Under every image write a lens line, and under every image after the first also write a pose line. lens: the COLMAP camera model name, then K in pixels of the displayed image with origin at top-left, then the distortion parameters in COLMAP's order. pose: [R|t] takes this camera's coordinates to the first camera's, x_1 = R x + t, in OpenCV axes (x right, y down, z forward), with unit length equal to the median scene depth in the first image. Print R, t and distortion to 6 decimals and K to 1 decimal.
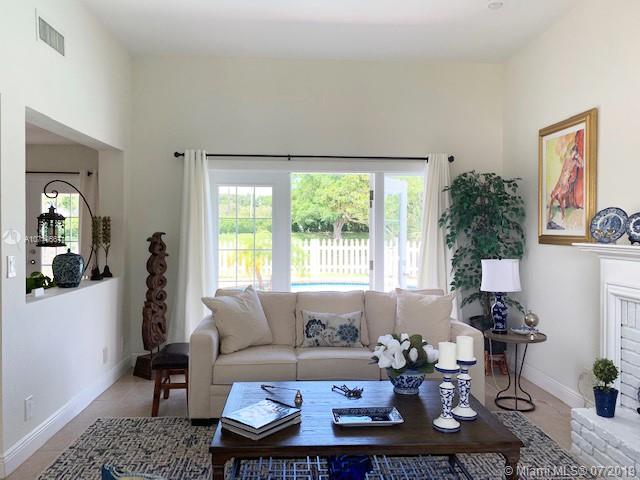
lens RADIAL K [[506.7, 0, 320.2], [0, 506.7, 237.9], [0, 0, 1]] dist [0.042785, -0.027302]
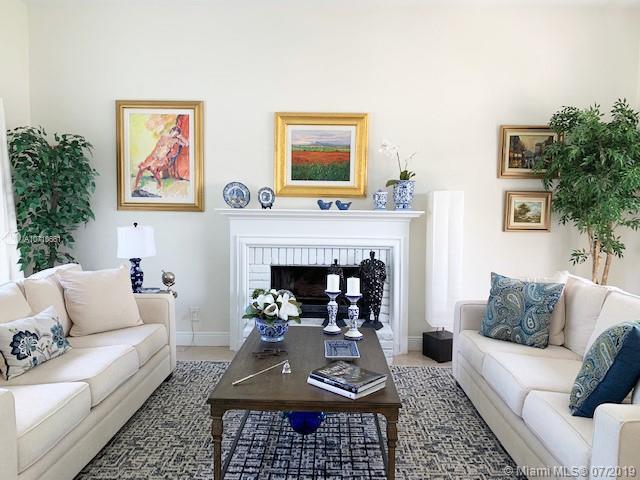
lens RADIAL K [[506.7, 0, 319.5], [0, 506.7, 240.7], [0, 0, 1]] dist [0.042785, -0.027302]
pose [[0.093109, -0.088847, 0.991684, -0.653840], [0.008995, 0.996045, 0.088393, -0.017661], [-0.995615, 0.000690, 0.093540, 0.546962]]
